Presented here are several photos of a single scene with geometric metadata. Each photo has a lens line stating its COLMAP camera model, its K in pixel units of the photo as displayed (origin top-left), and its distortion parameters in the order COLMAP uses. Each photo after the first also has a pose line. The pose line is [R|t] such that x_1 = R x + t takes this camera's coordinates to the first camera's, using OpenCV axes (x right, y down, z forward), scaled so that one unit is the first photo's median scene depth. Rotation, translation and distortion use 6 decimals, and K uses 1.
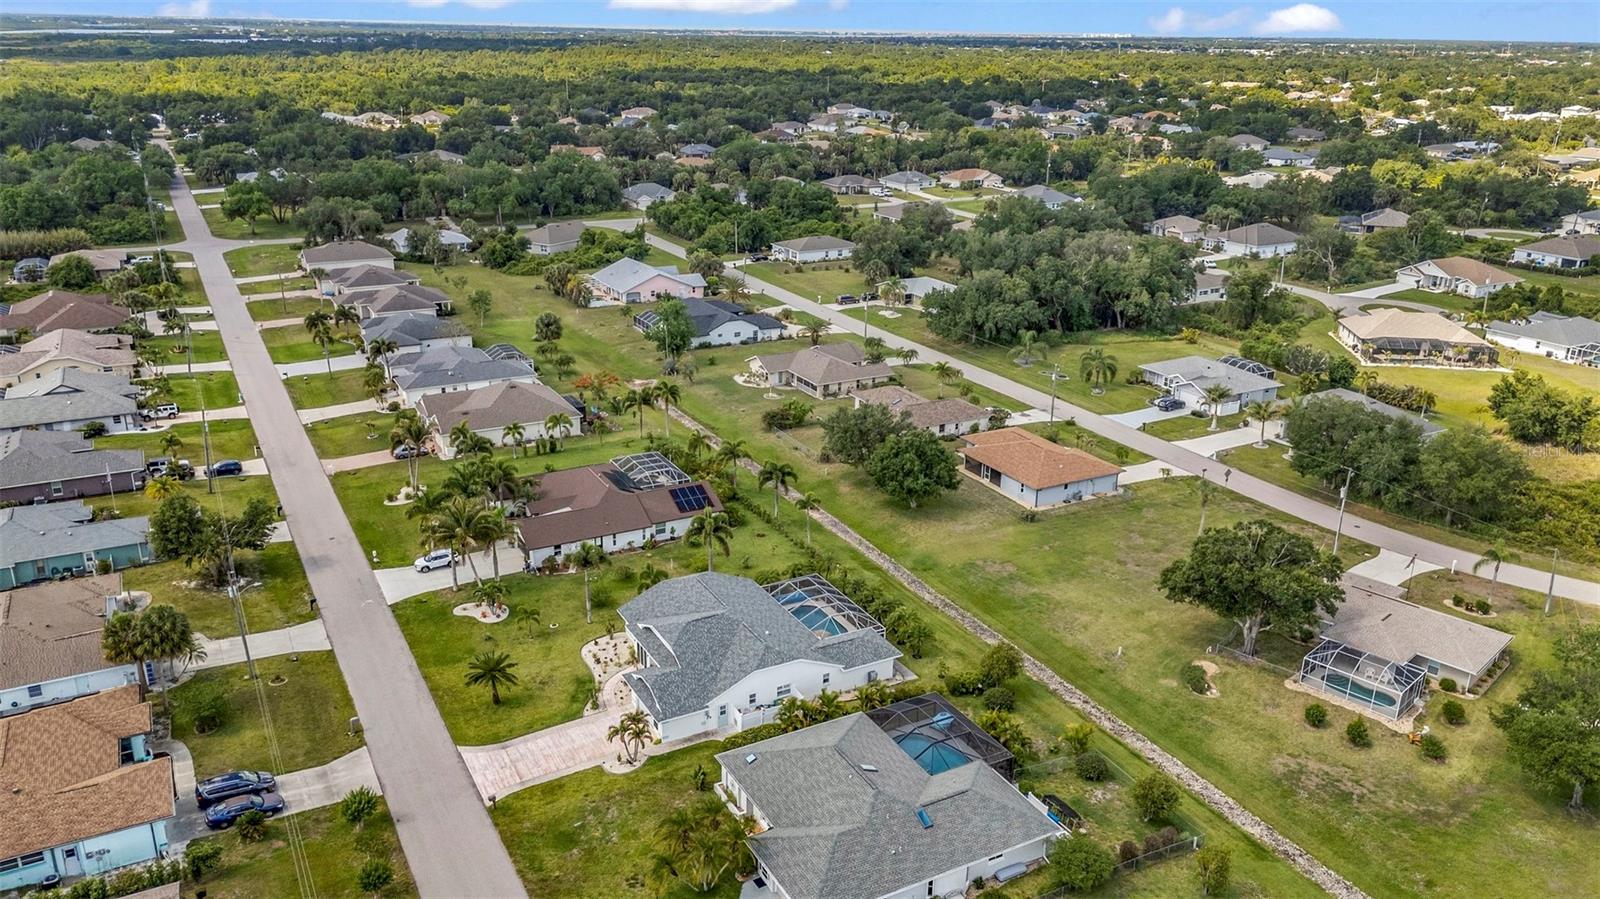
lens RADIAL K [[1170.7, 0, 800.2], [0, 1170.7, 455.5], [0, 0, 1]] dist [0.074794, -0.070647]
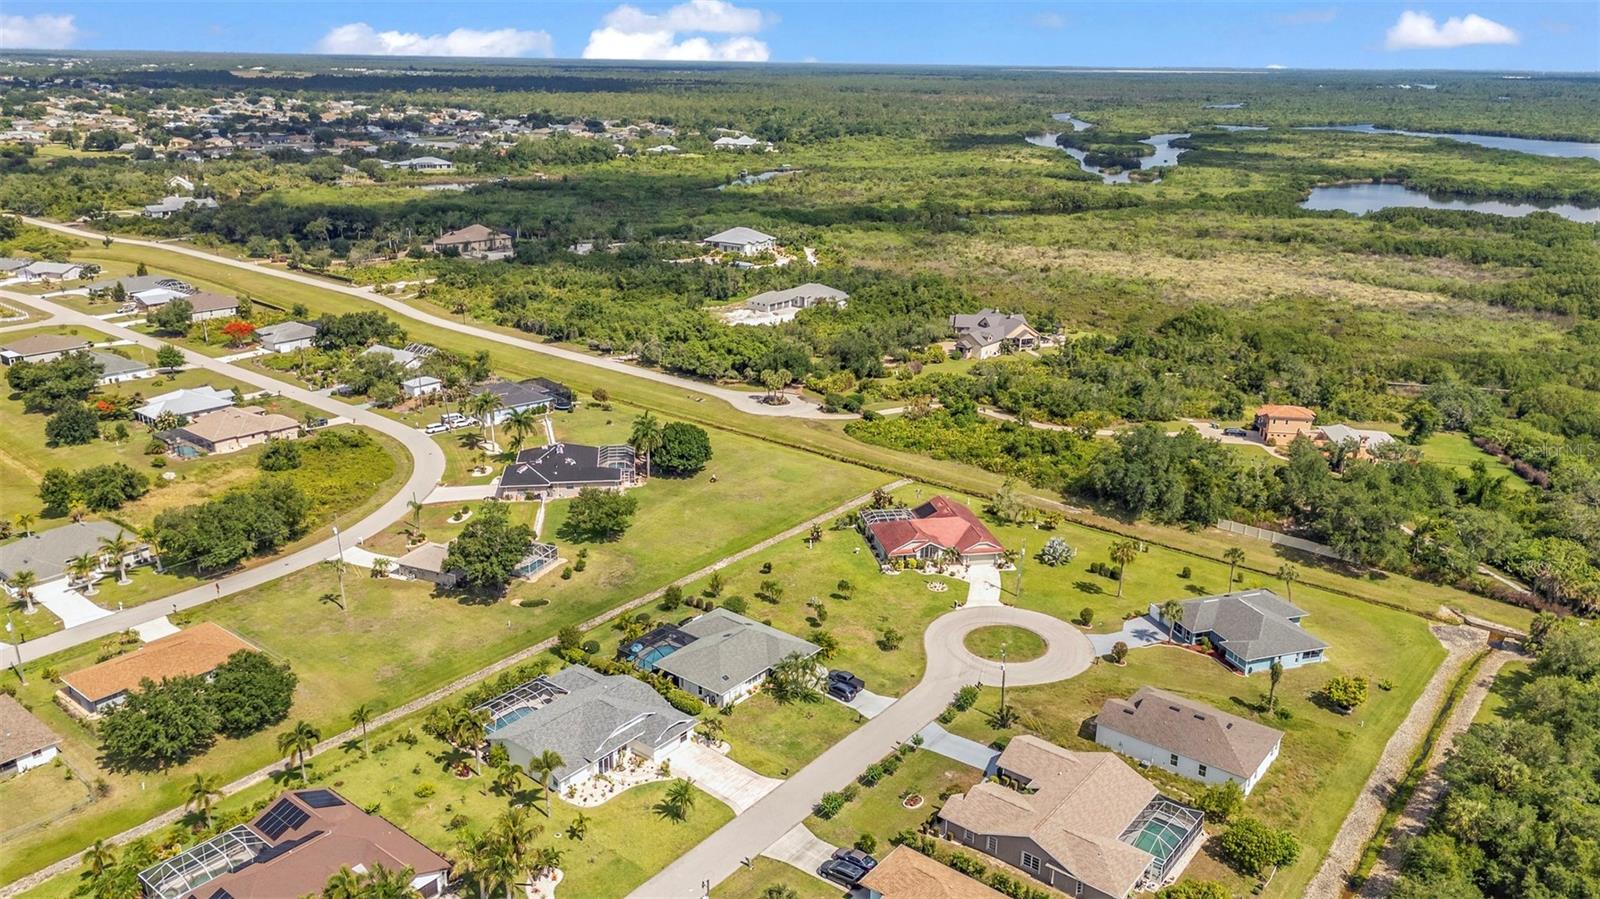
lens RADIAL K [[1170.7, 0, 800.2], [0, 1170.7, 455.5], [0, 0, 1]] dist [0.074794, -0.070647]
pose [[-0.385673, -0.313613, 0.867700, -0.834893], [0.295647, 0.848860, 0.438211, -0.426554], [-0.873985, 0.425539, -0.234664, 0.636240]]
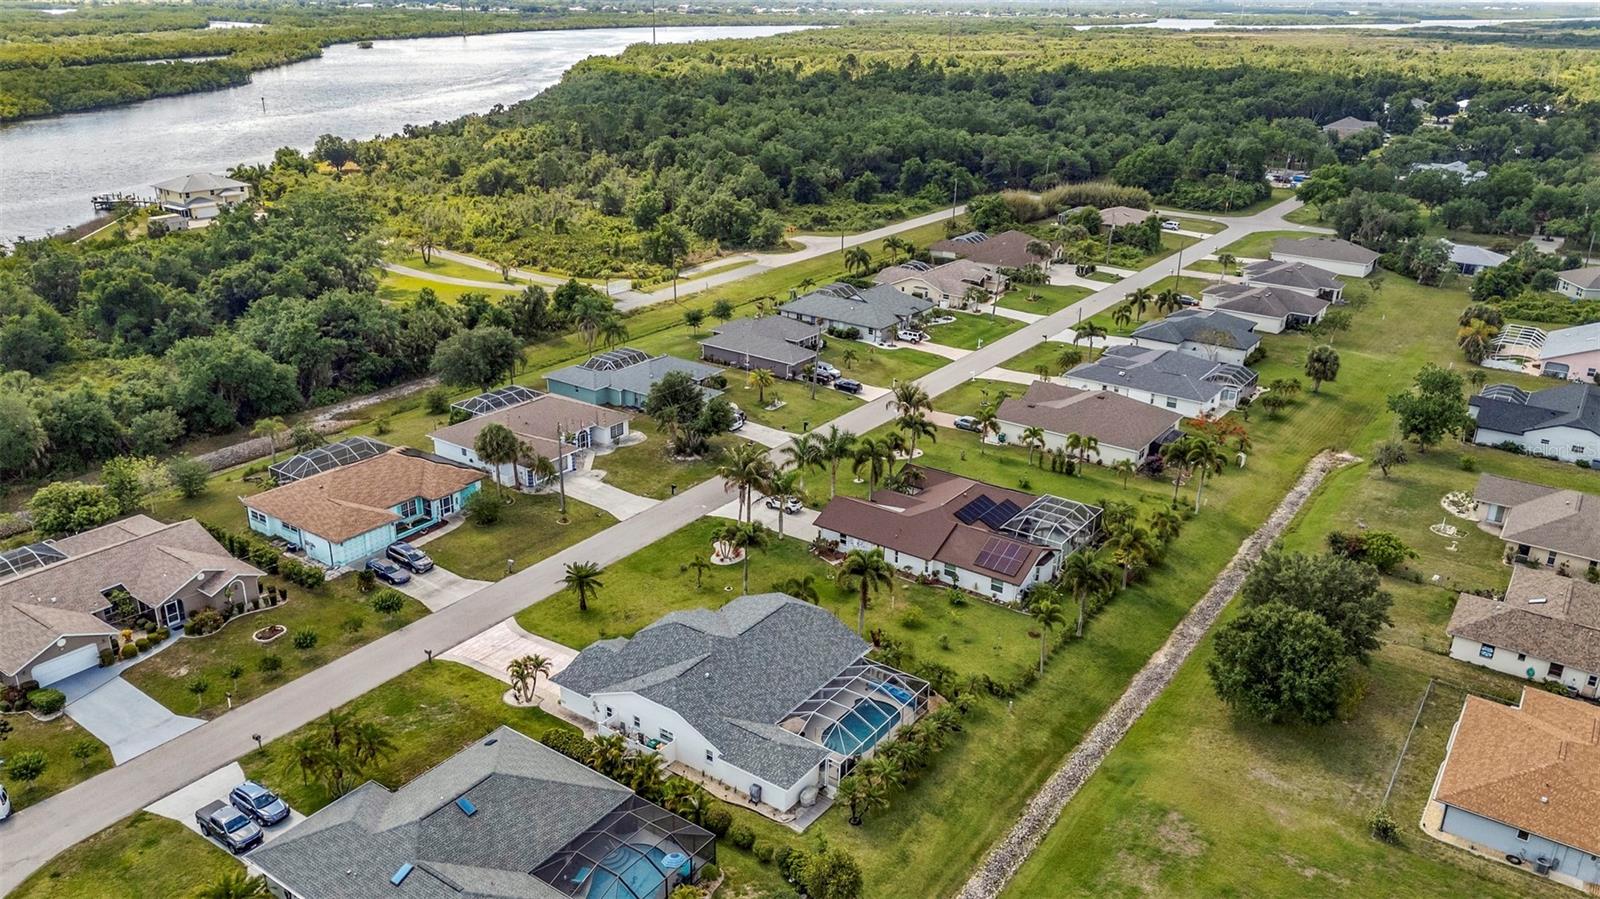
lens RADIAL K [[1170.7, 0, 800.2], [0, 1170.7, 455.5], [0, 0, 1]] dist [0.074794, -0.070647]
pose [[0.441612, 0.324442, -0.836490, 0.430532], [-0.317193, 0.928577, 0.192702, -0.120886], [0.839266, 0.180230, 0.512981, 0.365805]]
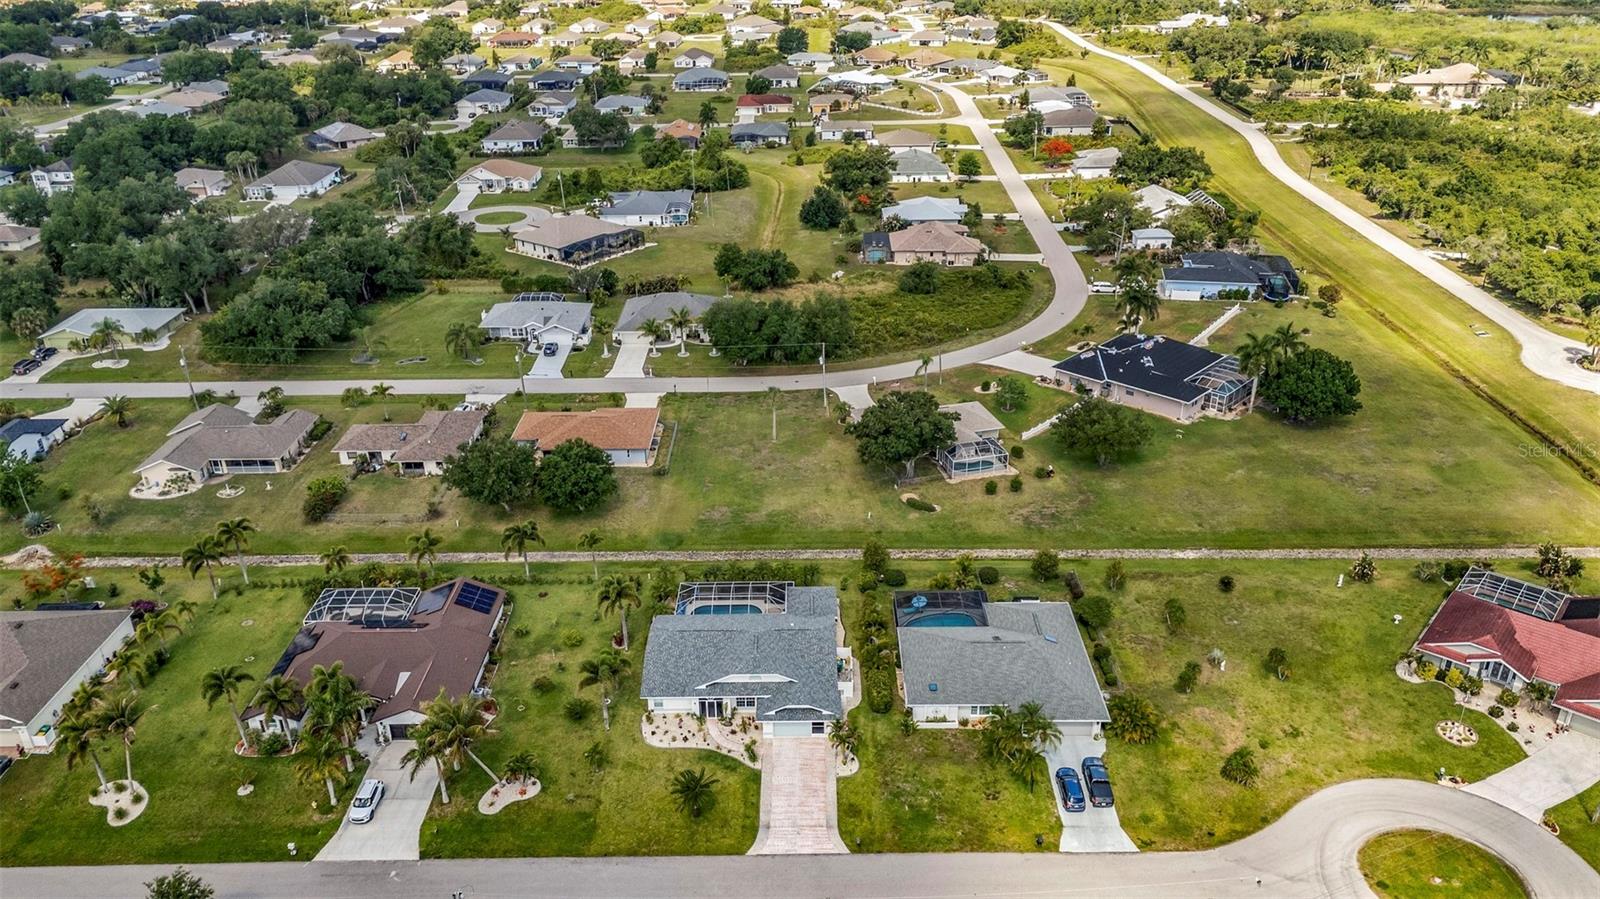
lens RADIAL K [[1170.7, 0, 800.2], [0, 1170.7, 455.5], [0, 0, 1]] dist [0.074794, -0.070647]
pose [[0.483994, -0.404300, 0.776074, -0.553391], [0.317877, 0.907516, 0.274533, -0.206924], [-0.815294, 0.113824, 0.567750, 0.188468]]
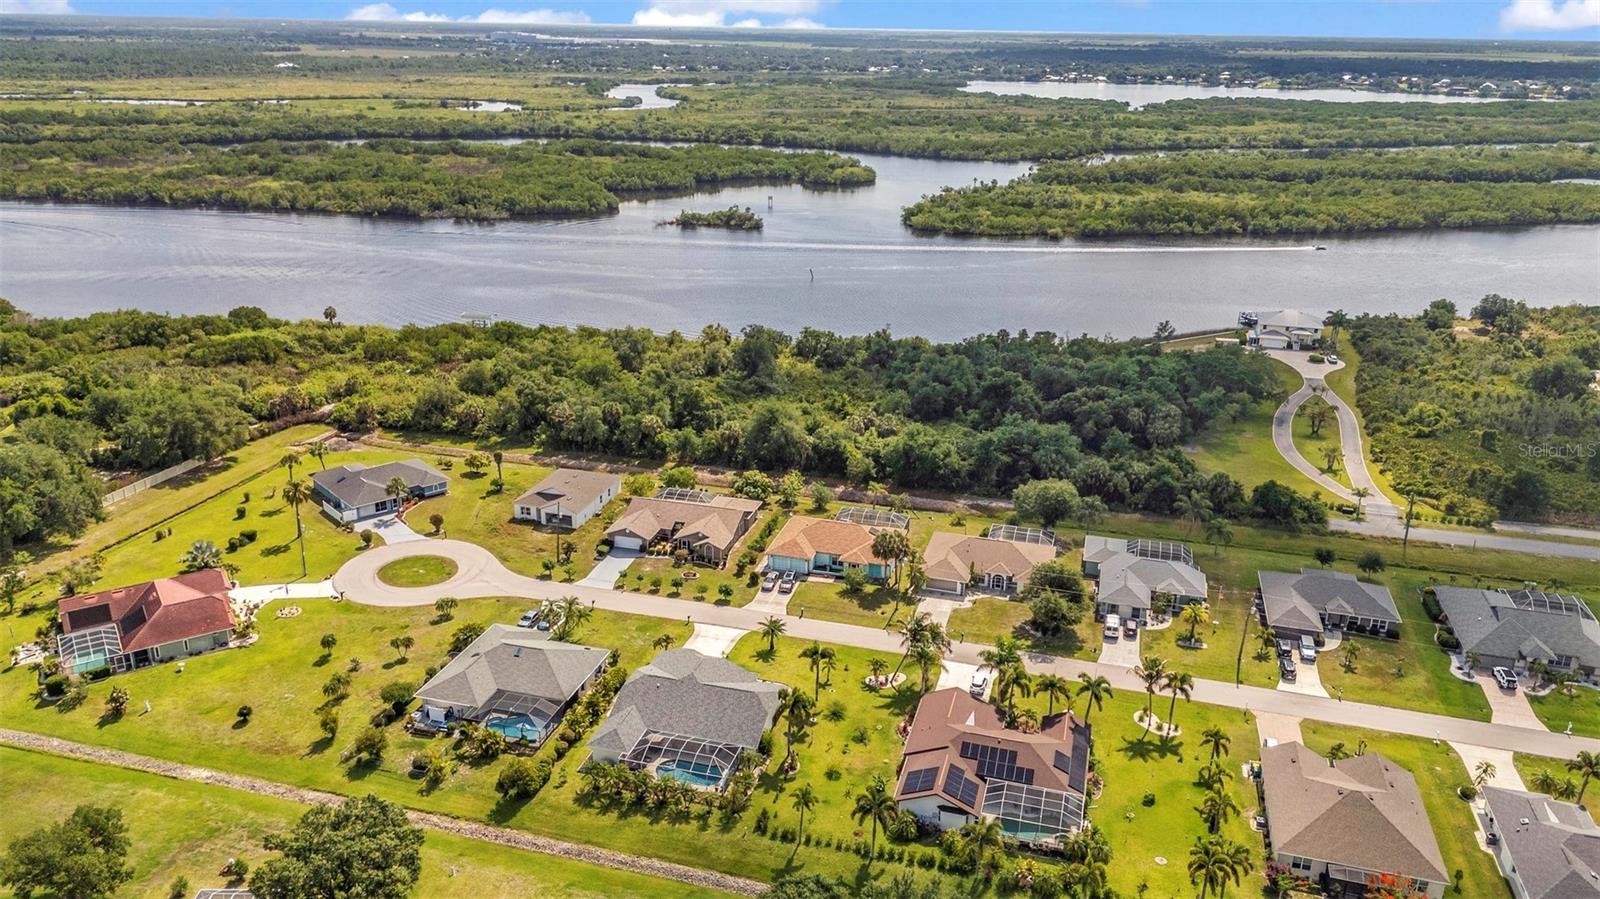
lens RADIAL K [[1170.7, 0, 800.2], [0, 1170.7, 455.5], [0, 0, 1]] dist [0.074794, -0.070647]
pose [[-0.699894, 0.220026, -0.679513, 0.486070], [-0.268114, 0.800863, 0.535475, -0.565050], [0.662015, 0.556962, -0.501527, 1.061890]]
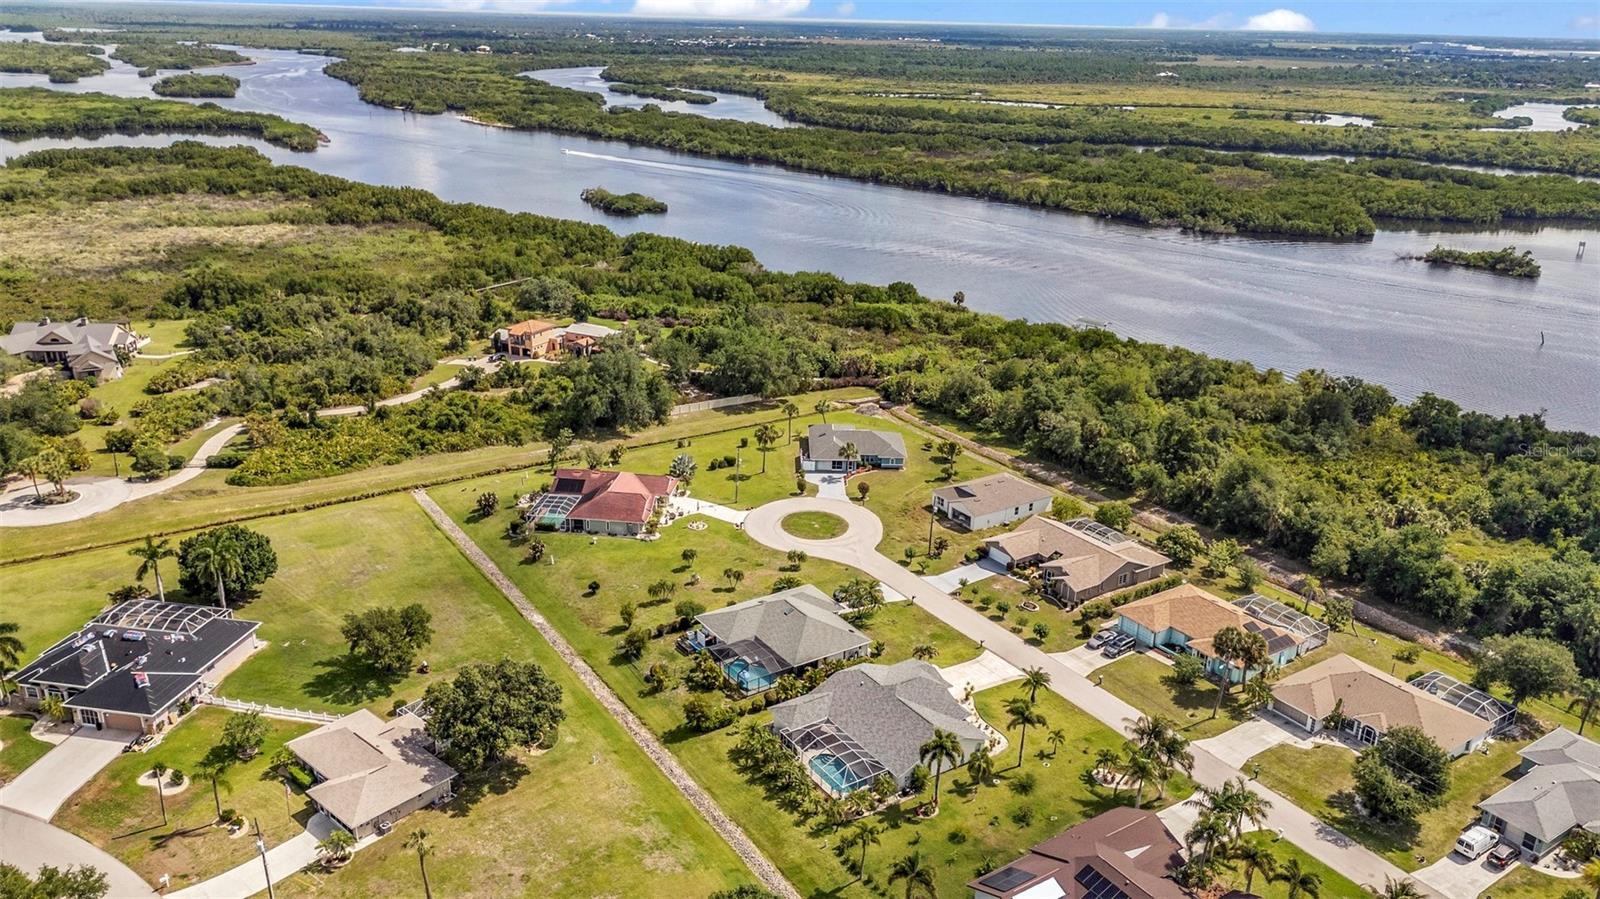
lens RADIAL K [[1170.7, 0, 800.2], [0, 1170.7, 455.5], [0, 0, 1]] dist [0.074794, -0.070647]
pose [[-0.995548, -0.005559, -0.094094, 0.117249], [-0.065133, 0.762162, 0.644101, -0.621931], [0.068135, 0.647362, -0.759131, 1.203931]]
